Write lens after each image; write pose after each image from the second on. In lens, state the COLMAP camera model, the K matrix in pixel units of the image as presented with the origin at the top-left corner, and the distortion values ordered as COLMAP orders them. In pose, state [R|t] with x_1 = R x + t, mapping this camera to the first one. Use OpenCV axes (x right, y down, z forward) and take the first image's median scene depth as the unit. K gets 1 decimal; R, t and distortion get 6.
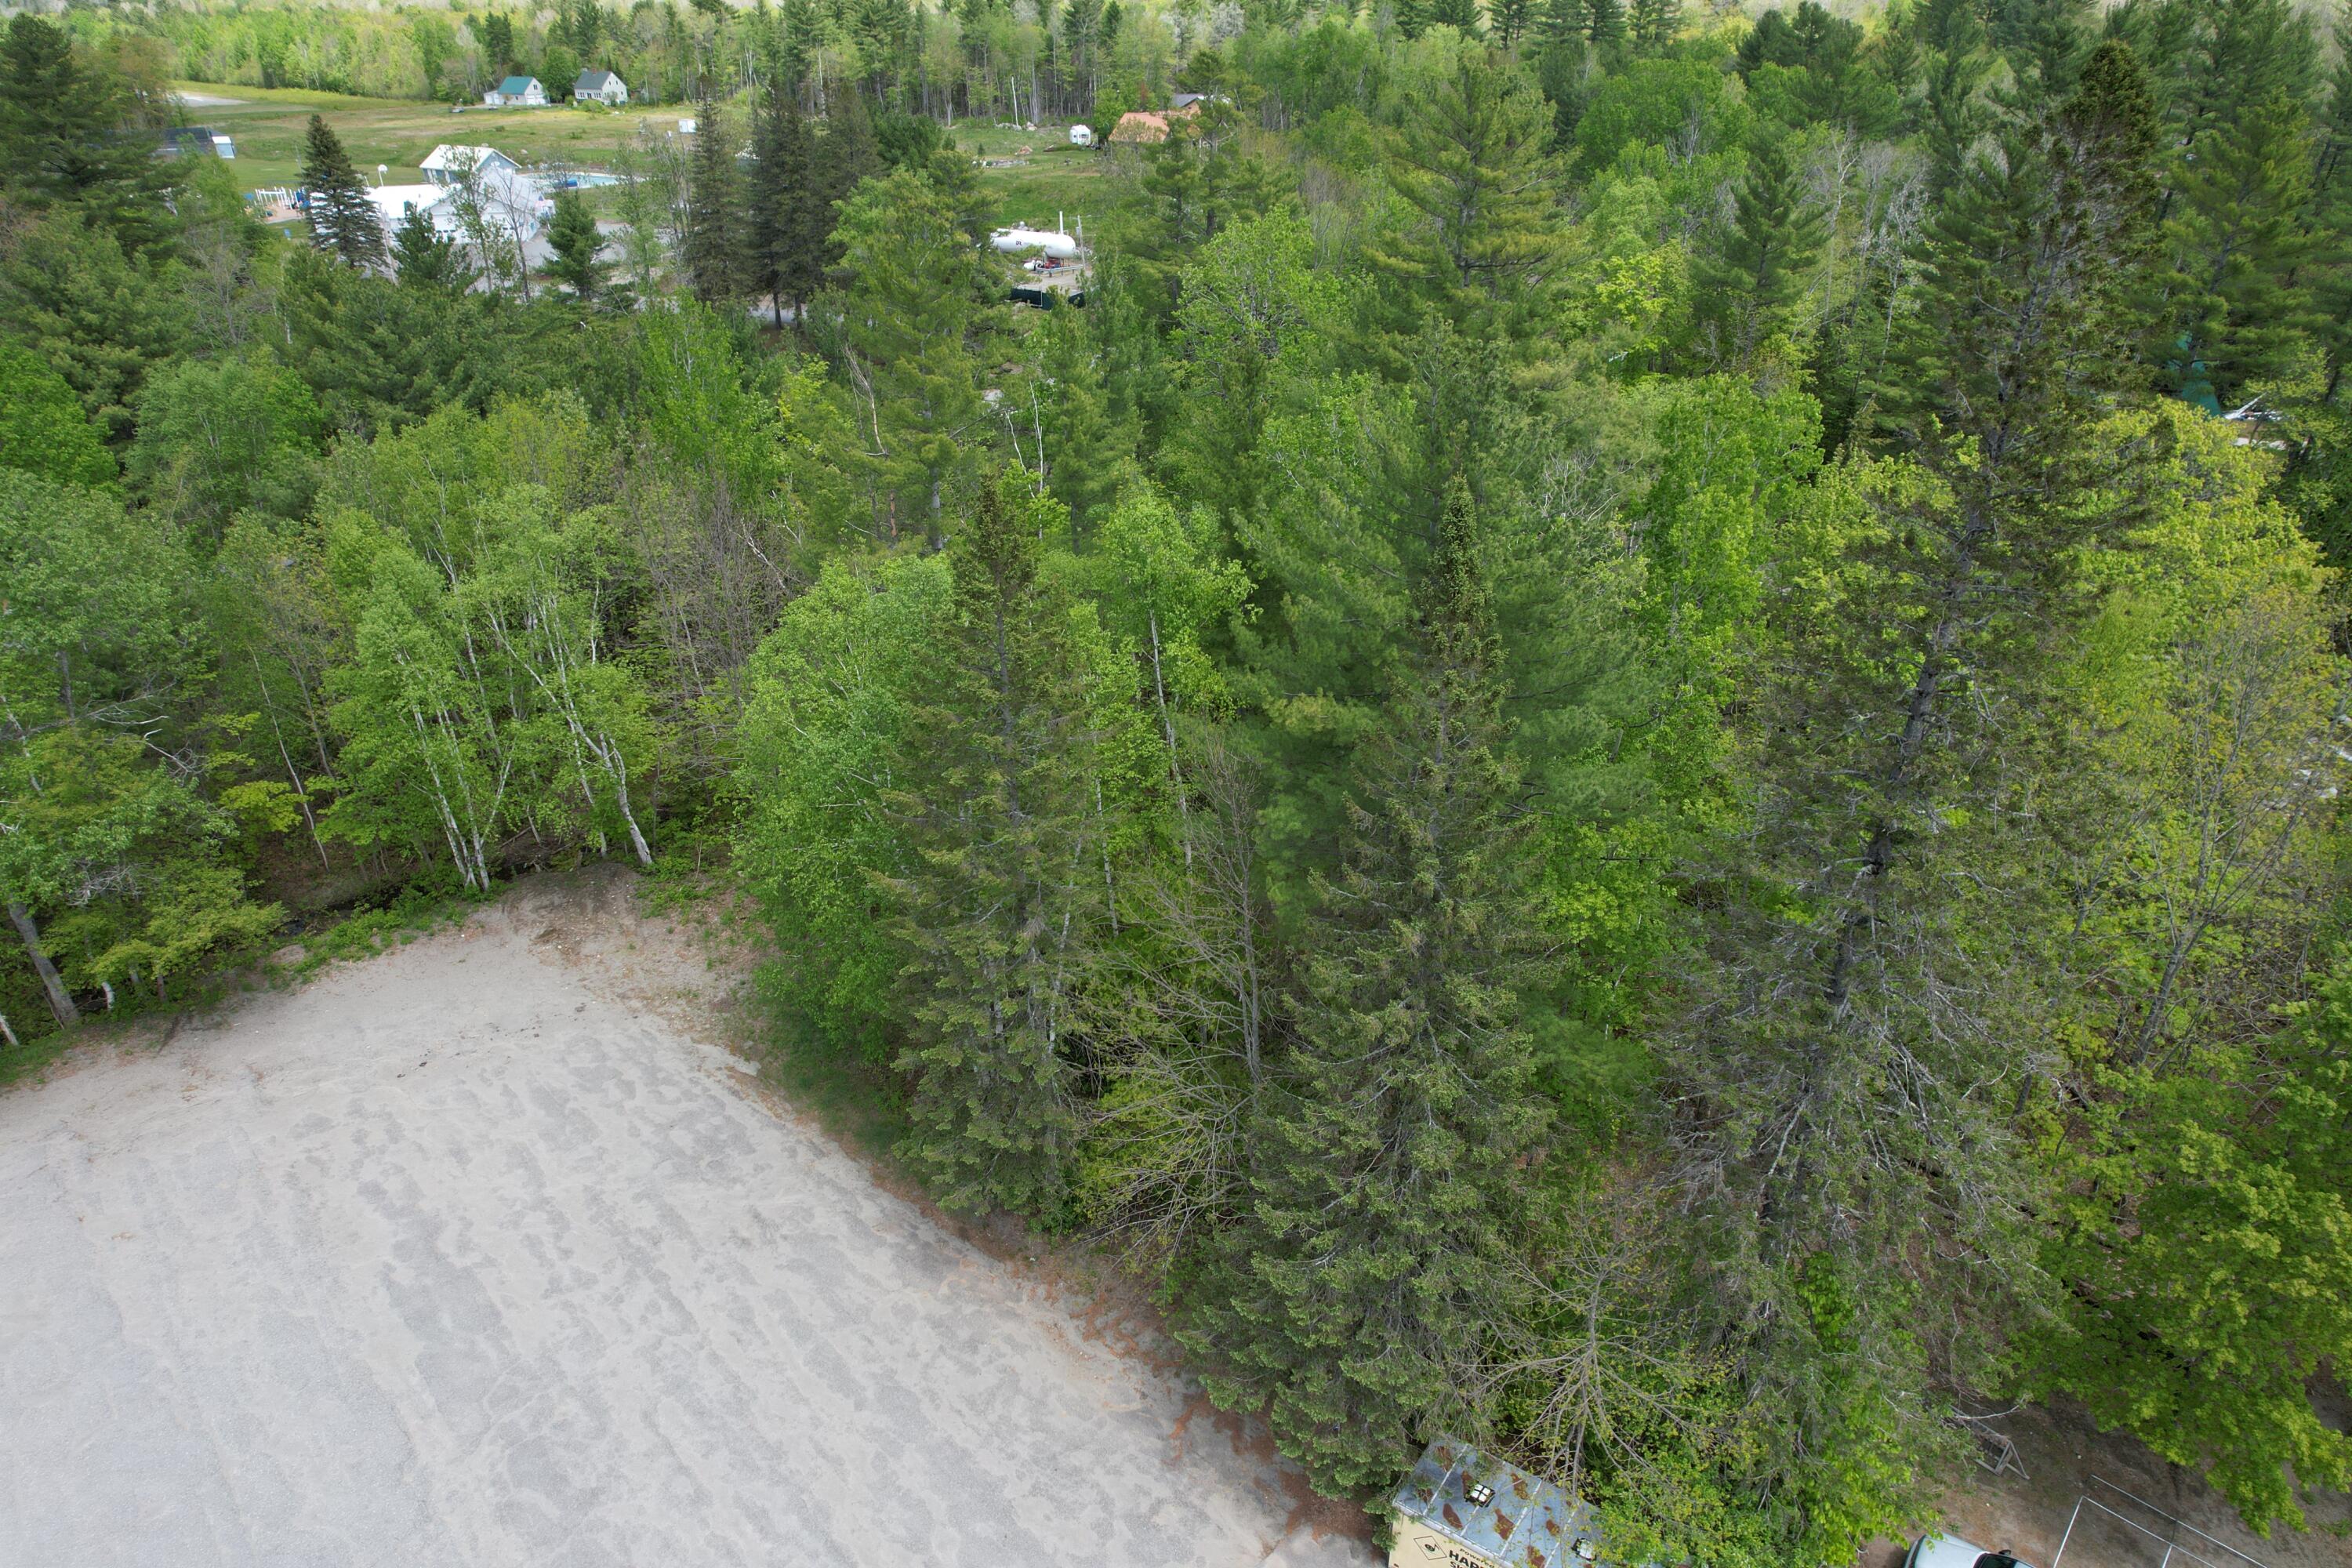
lens RADIAL K [[1507.8, 0, 1183.6], [0, 1507.8, 793.4], [0, 0, 1]] dist [-0.078413, 0.068652]
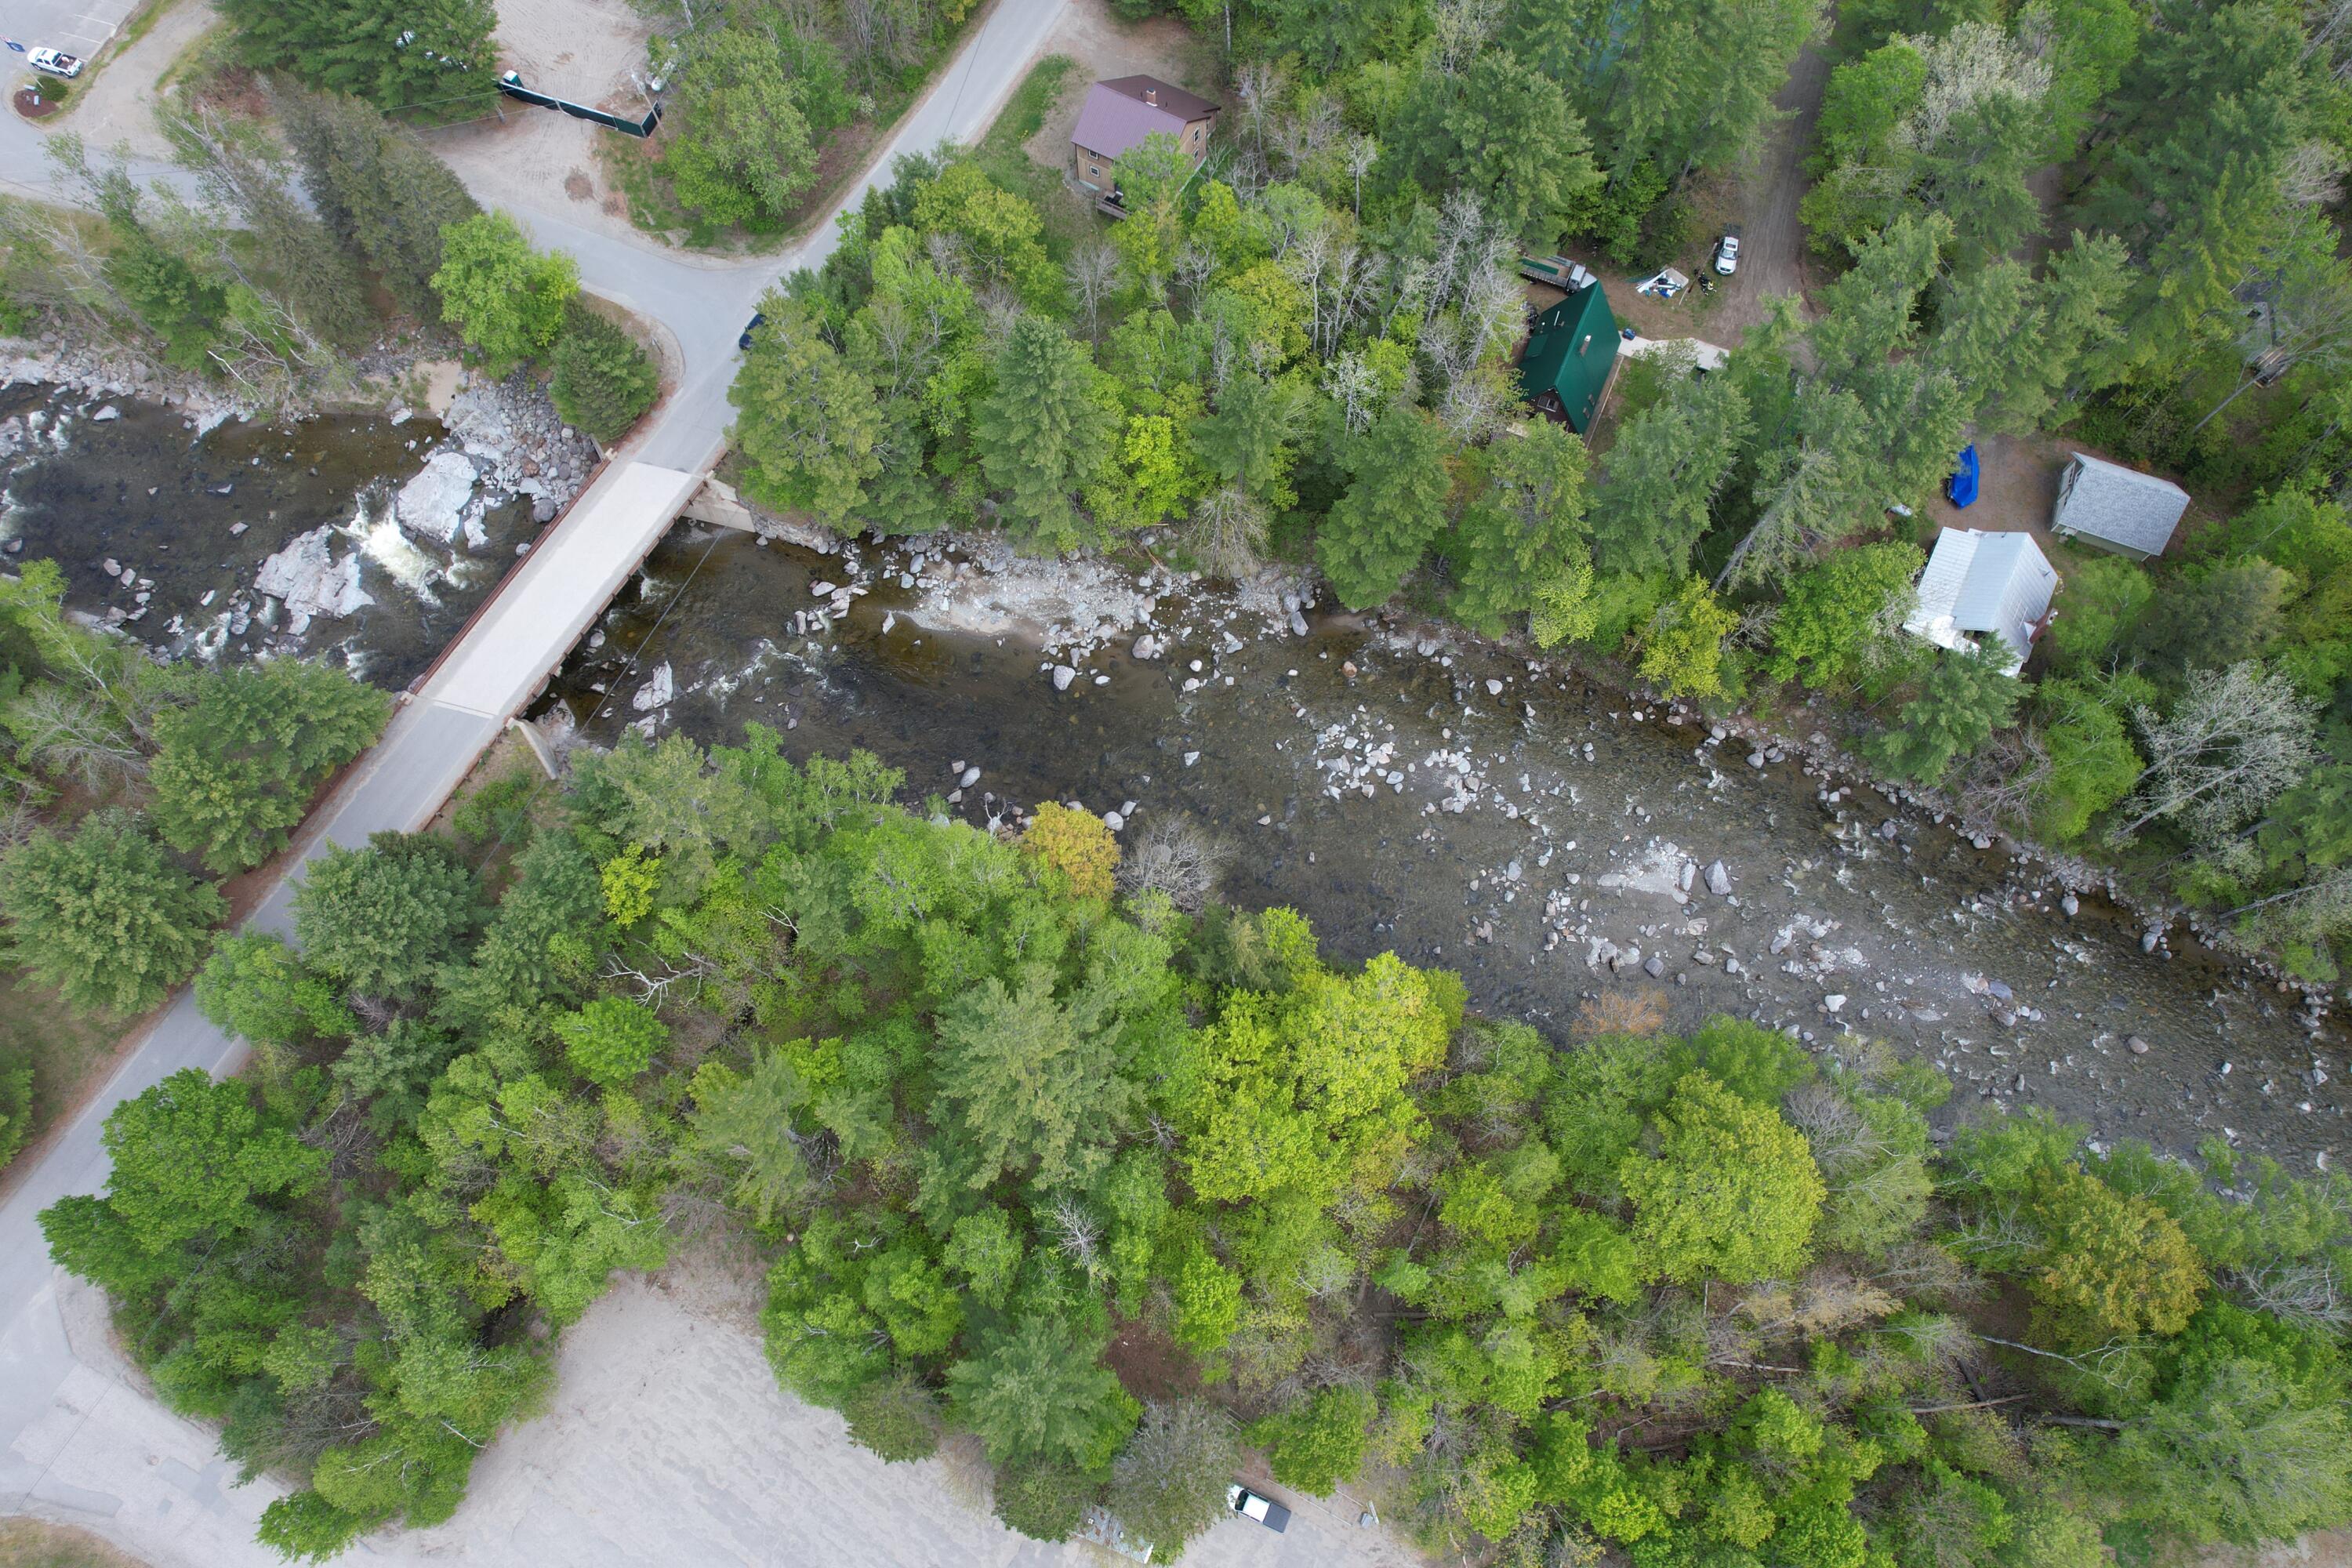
lens RADIAL K [[1507.8, 0, 1180.3], [0, 1507.8, 795.2], [0, 0, 1]] dist [-0.078413, 0.068652]
pose [[0.973121, -0.213175, 0.087136, 0.373864], [0.107280, 0.754418, 0.647569, -2.382871], [-0.203783, -0.620814, 0.757009, -0.450985]]
